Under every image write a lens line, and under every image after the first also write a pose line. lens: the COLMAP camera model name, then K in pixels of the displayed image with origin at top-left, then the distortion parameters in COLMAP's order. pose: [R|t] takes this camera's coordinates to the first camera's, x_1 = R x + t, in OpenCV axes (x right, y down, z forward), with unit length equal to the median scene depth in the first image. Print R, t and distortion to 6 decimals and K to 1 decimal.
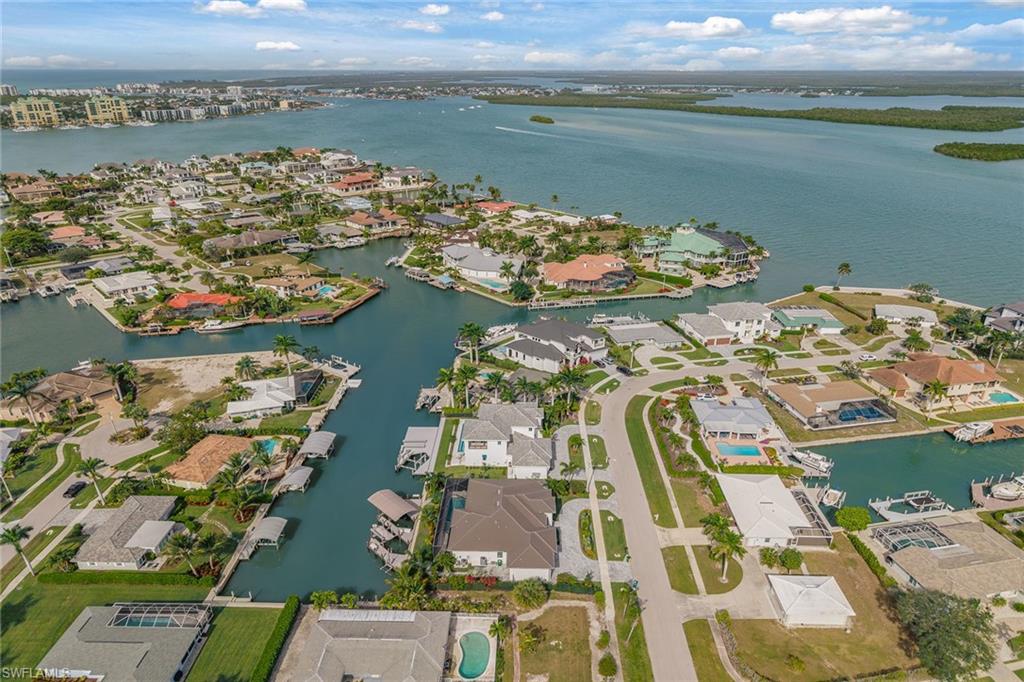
lens RADIAL K [[696.7, 0, 512.0], [0, 696.7, 341.0], [0, 0, 1]] dist [0.056620, -0.084360]
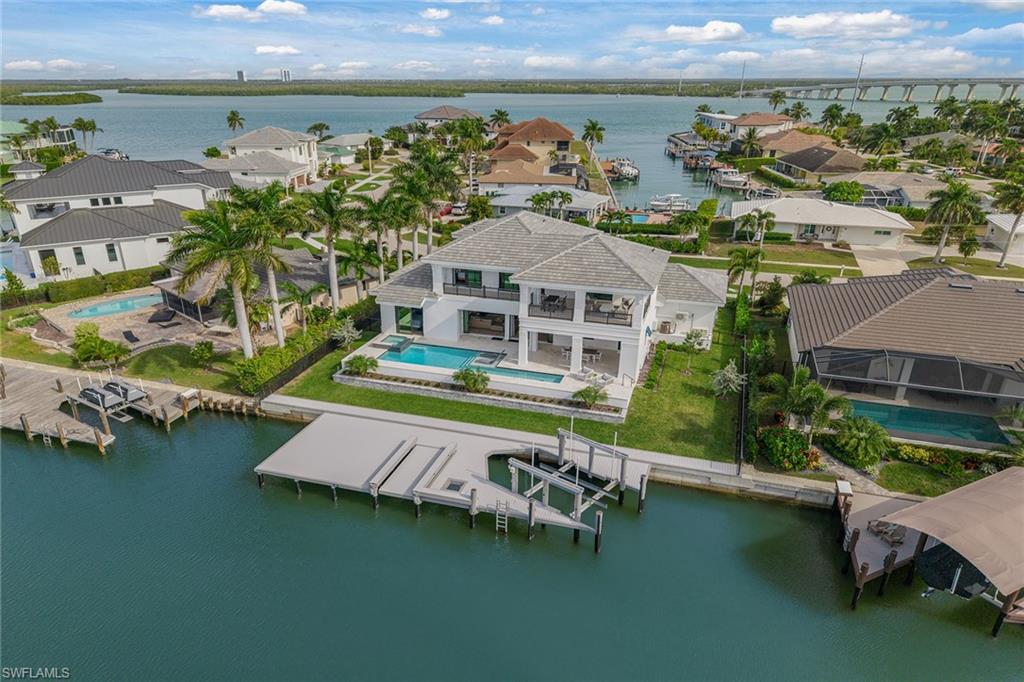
lens RADIAL K [[680.8, 0, 493.6], [0, 680.8, 385.4], [0, 0, 1]] dist [0.008676, -0.001058]
pose [[0.291982, -0.394088, 0.871459, -0.249516], [0.349558, 0.892099, 0.286303, 0.050863], [-0.890256, 0.221031, 0.398233, 0.678743]]
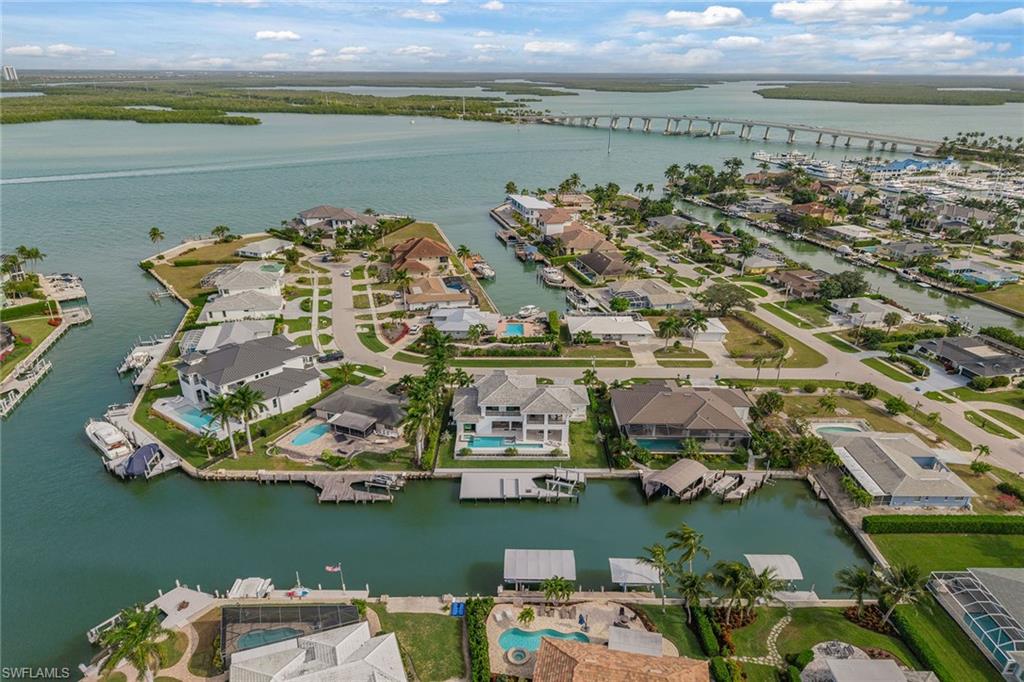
lens RADIAL K [[696.7, 0, 512.0], [0, 696.7, 341.0], [0, 0, 1]] dist [0.056620, -0.084360]
pose [[-0.033766, -0.358979, 0.932735, -0.576725], [0.356358, 0.867601, 0.346812, -0.174791], [-0.933739, 0.344097, 0.098630, 0.679753]]
